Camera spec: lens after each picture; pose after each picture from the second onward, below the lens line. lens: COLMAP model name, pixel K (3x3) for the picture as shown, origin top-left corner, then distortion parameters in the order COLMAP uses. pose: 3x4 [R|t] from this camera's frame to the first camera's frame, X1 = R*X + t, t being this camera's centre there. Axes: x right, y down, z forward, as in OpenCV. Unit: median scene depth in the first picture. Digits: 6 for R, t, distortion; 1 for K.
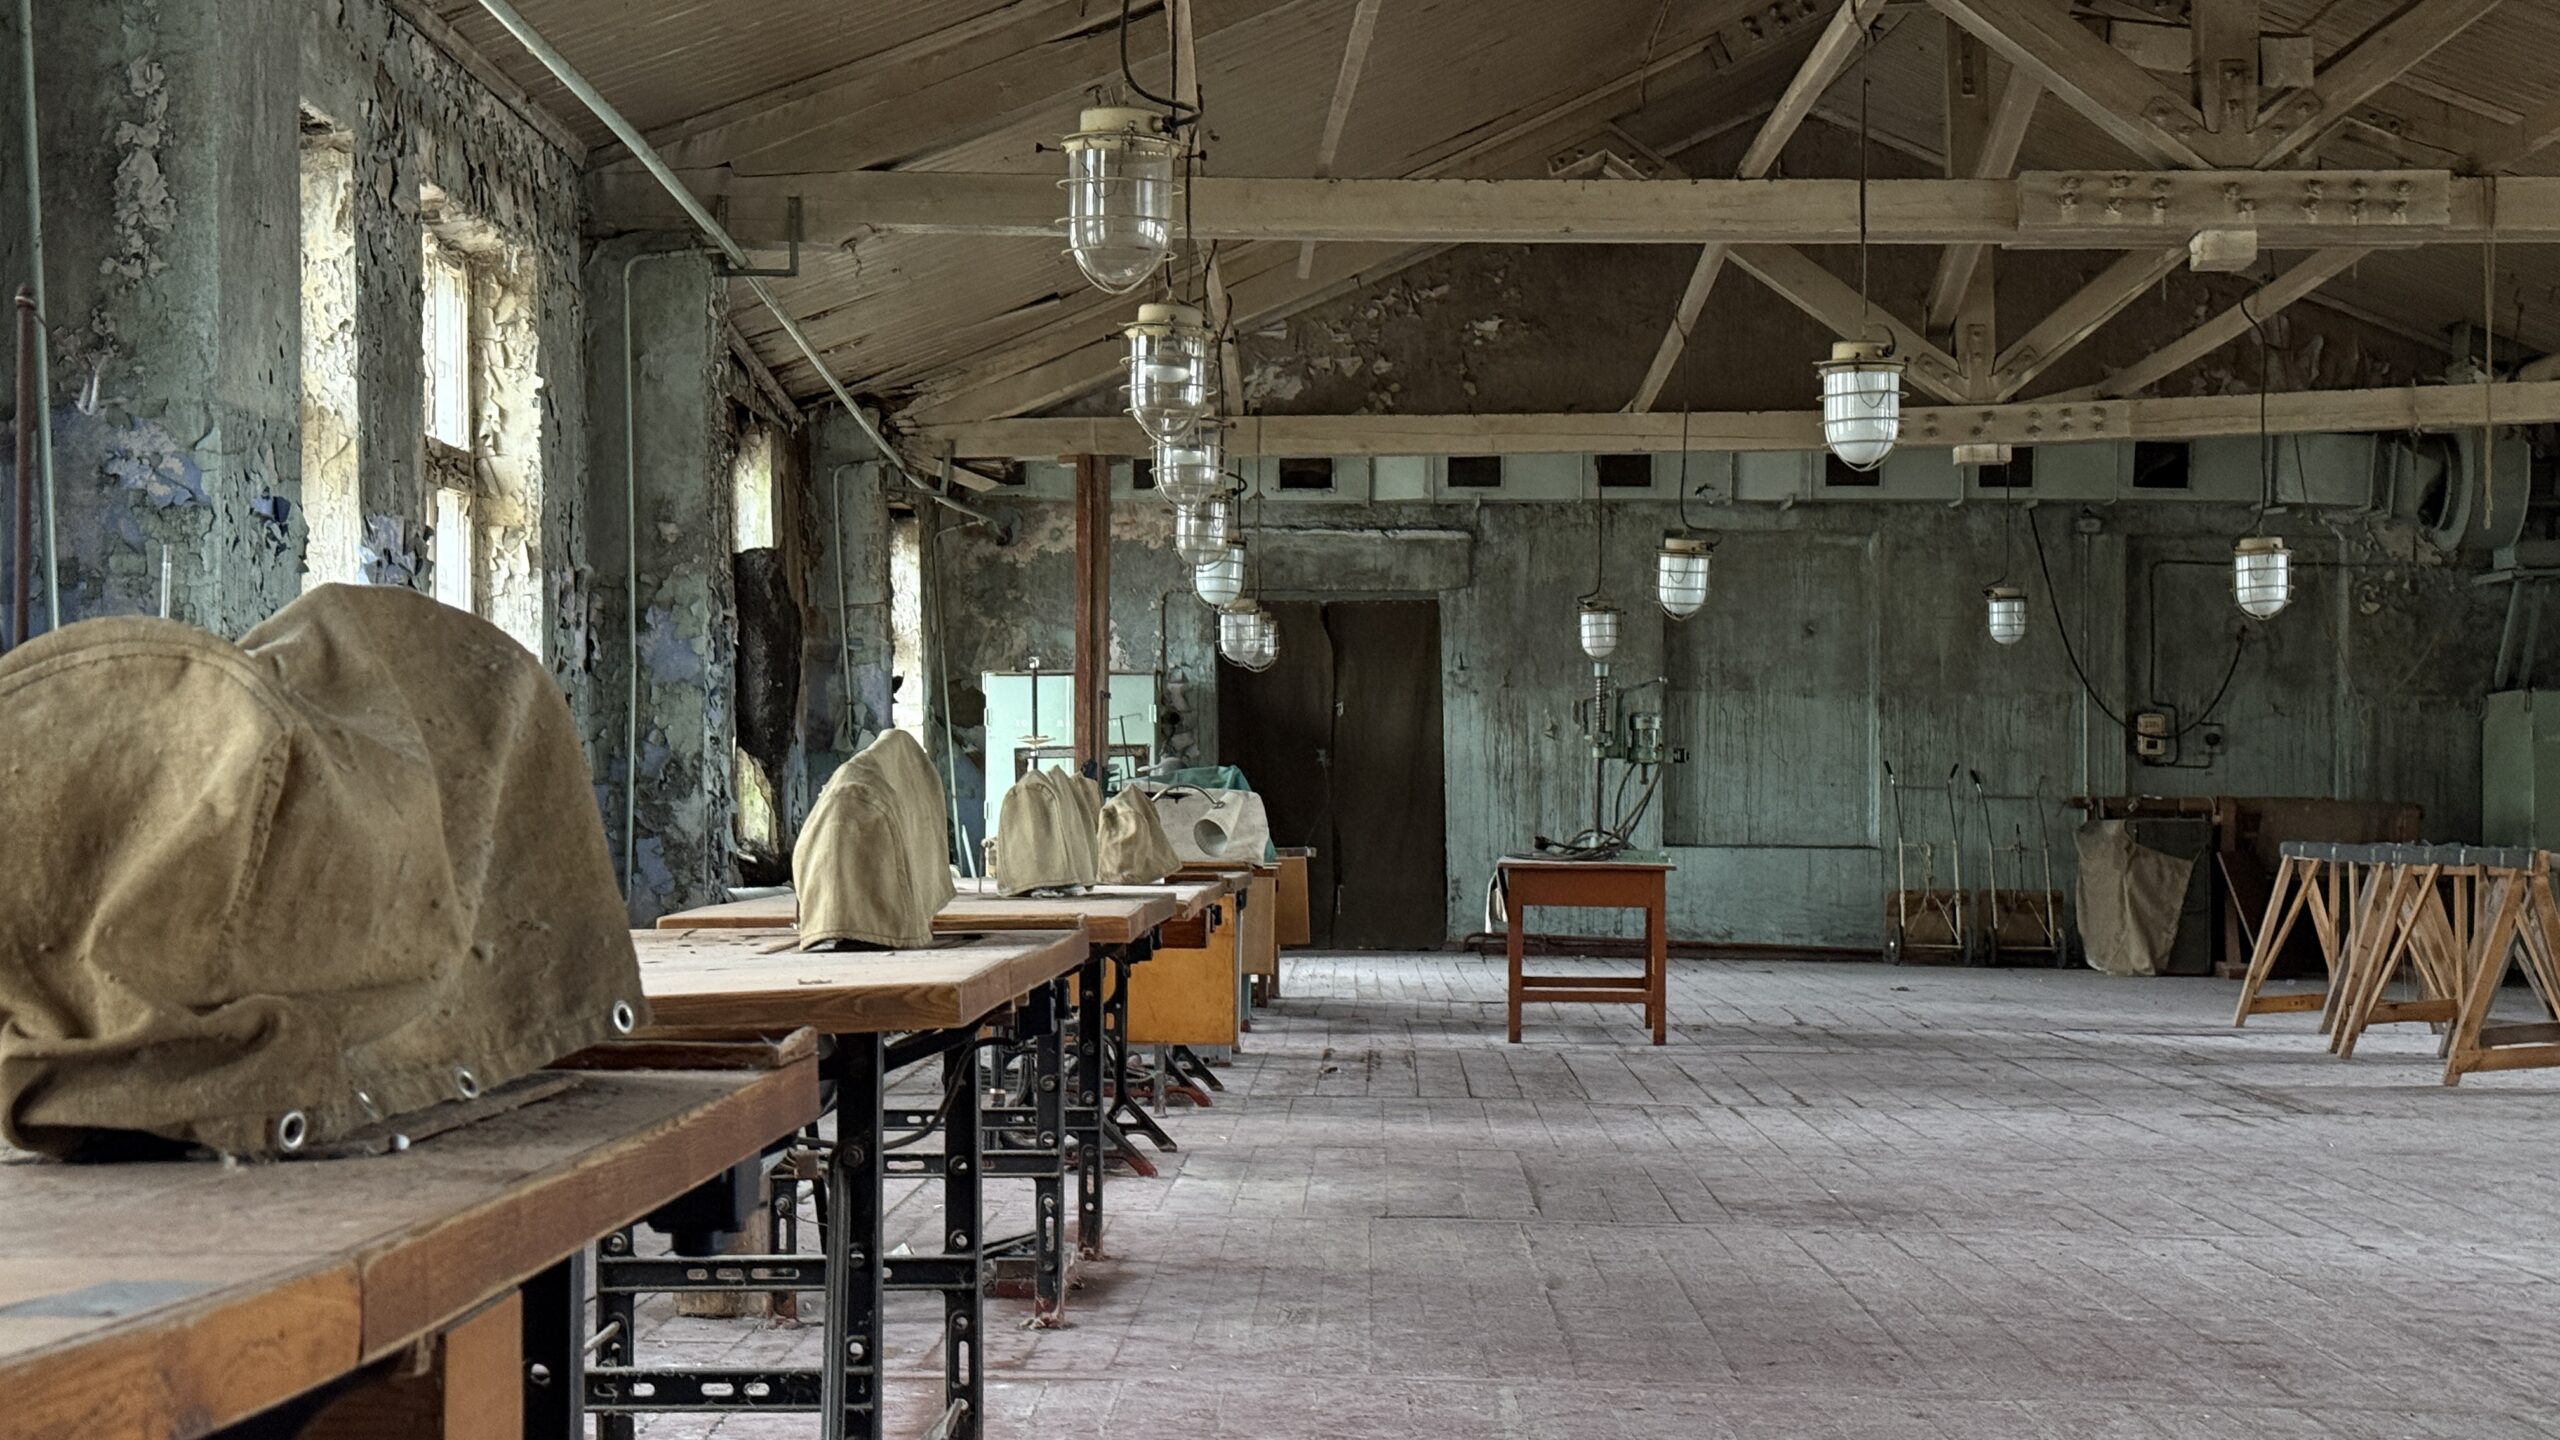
lens RADIAL K [[3541.0, 0, 1247.7], [0, 3541.0, 746.1], [0, 0, 1]] dist [0.191539, -0.301555]
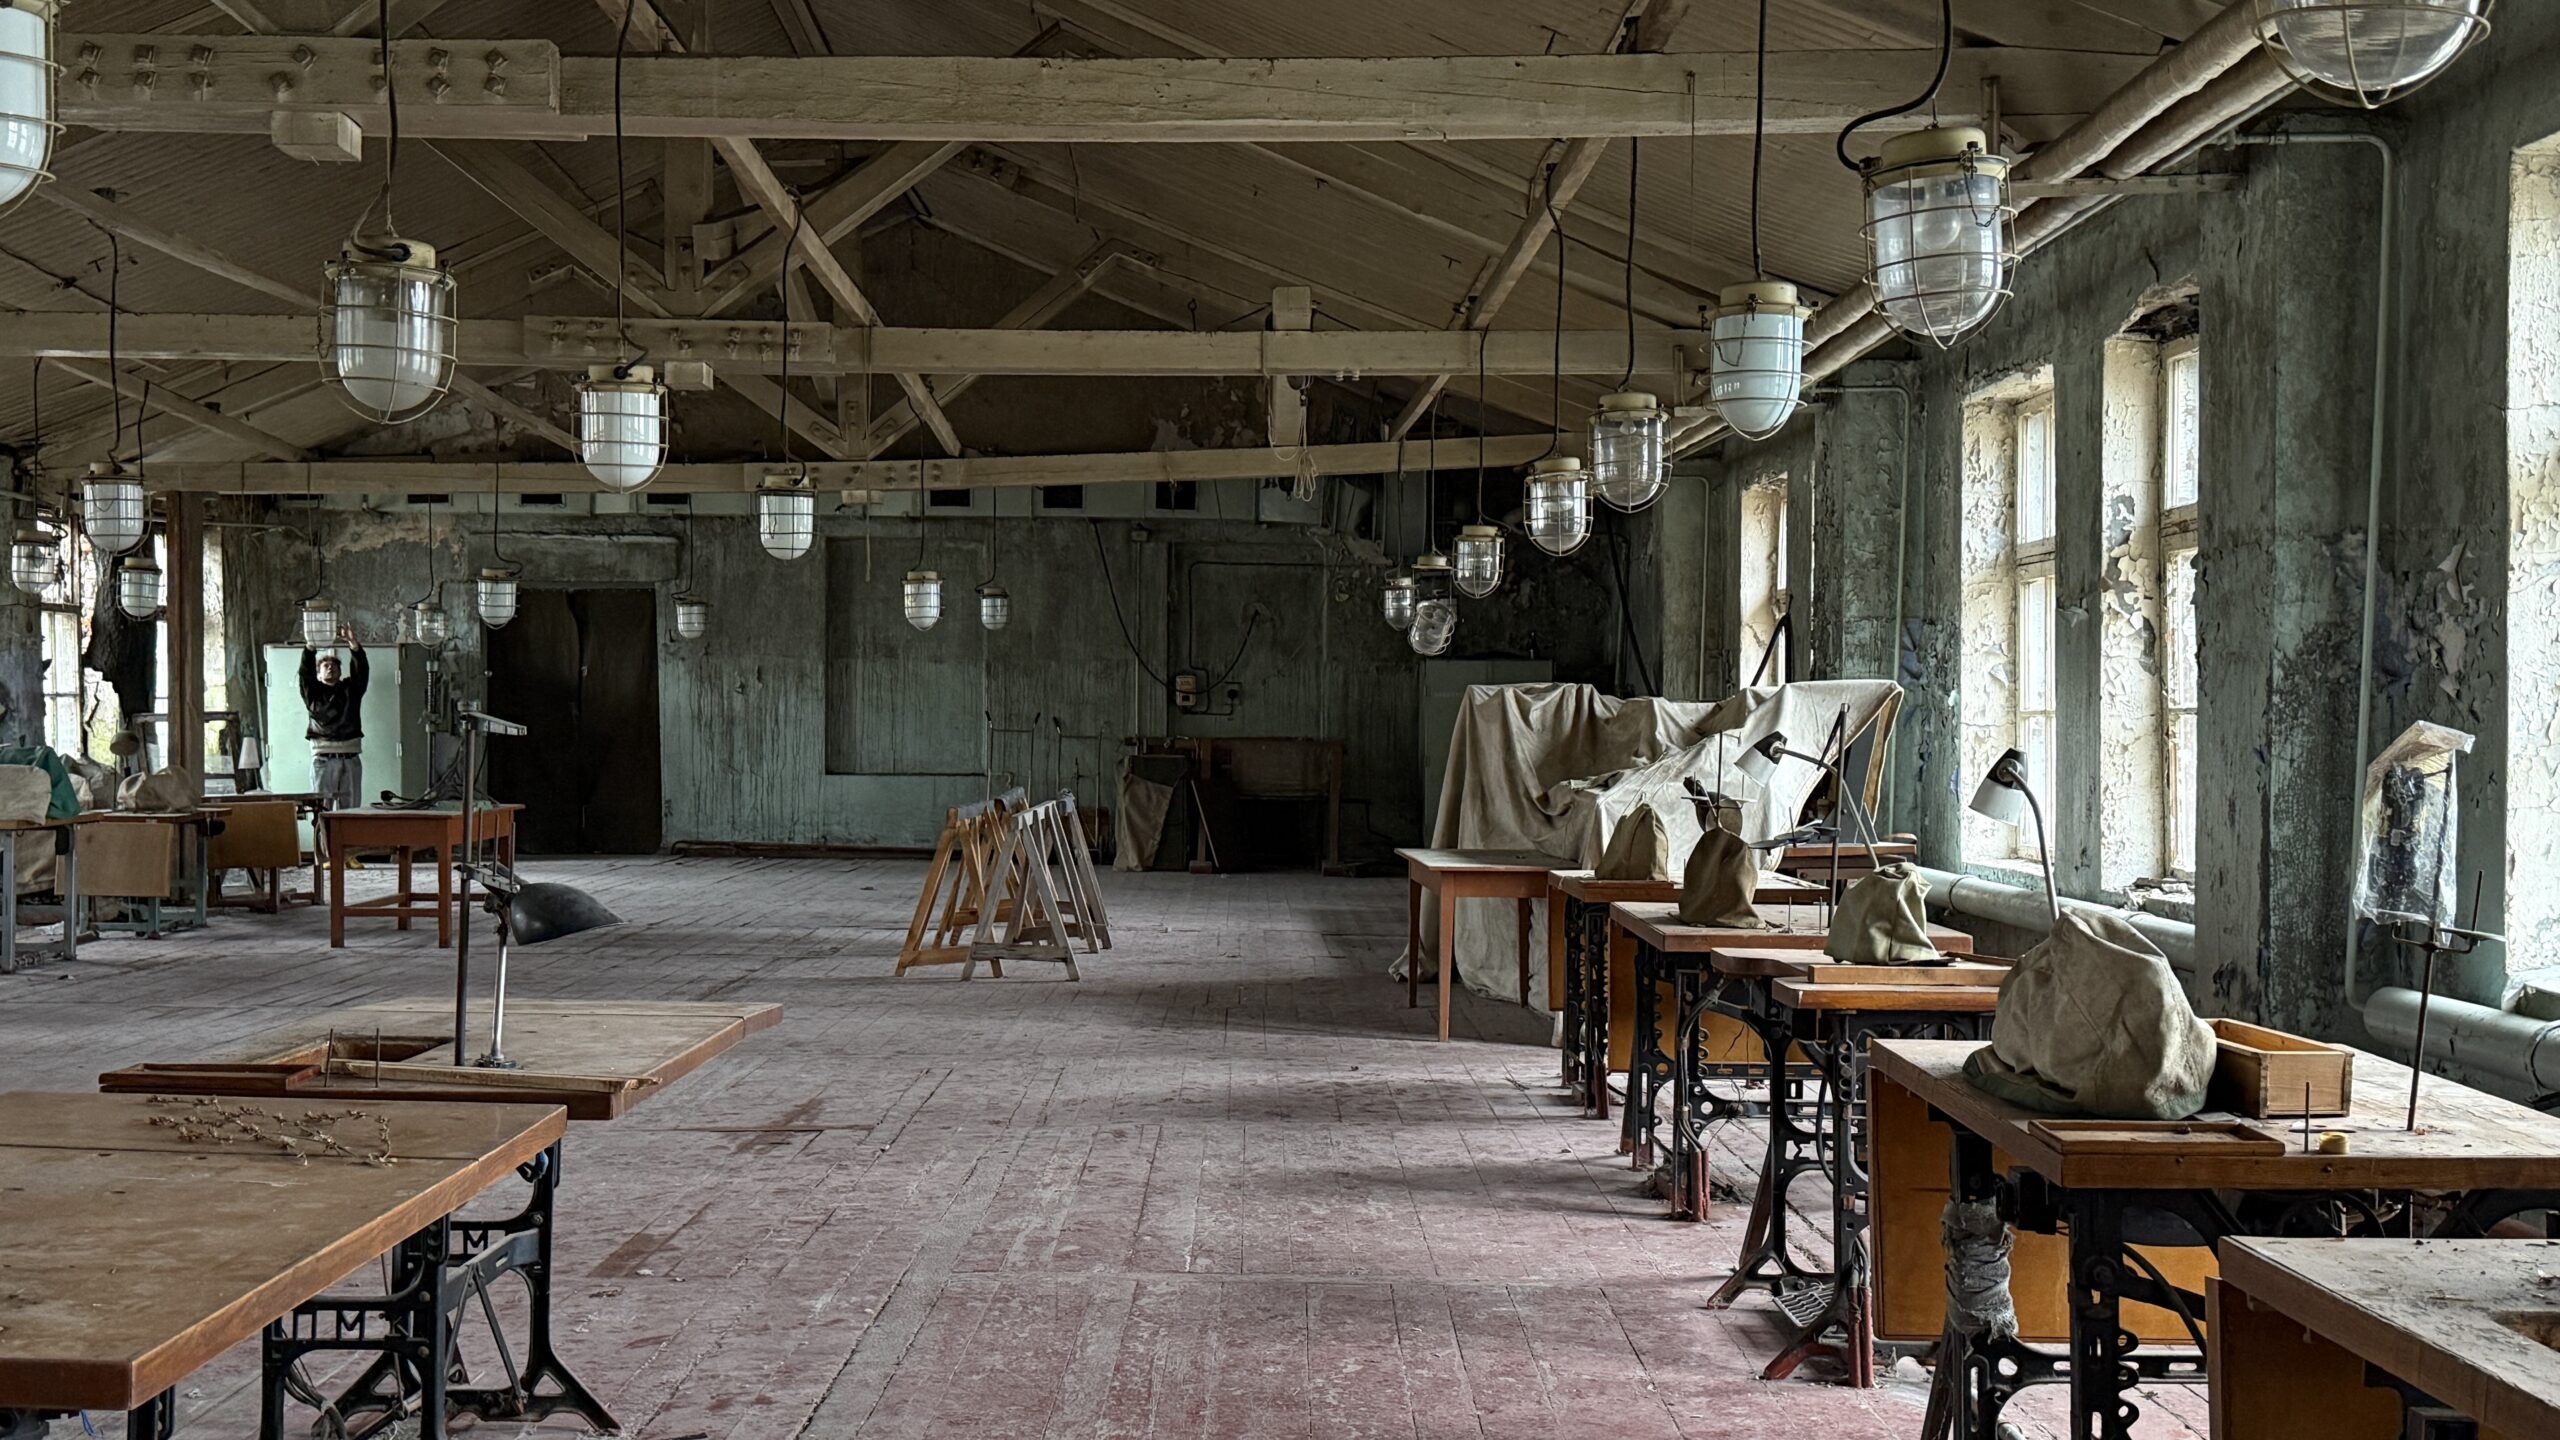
lens RADIAL K [[2734.4, 0, 1280.0], [0, 2734.4, 720.0], [0, 0, 1]] dist [0.203770, -0.439545]
pose [[0.999239, -0.001812, 0.038965, 0.372648], [0.000865, 0.999704, 0.024311, -0.026018], [-0.038998, -0.024259, 0.998945, -0.055471]]
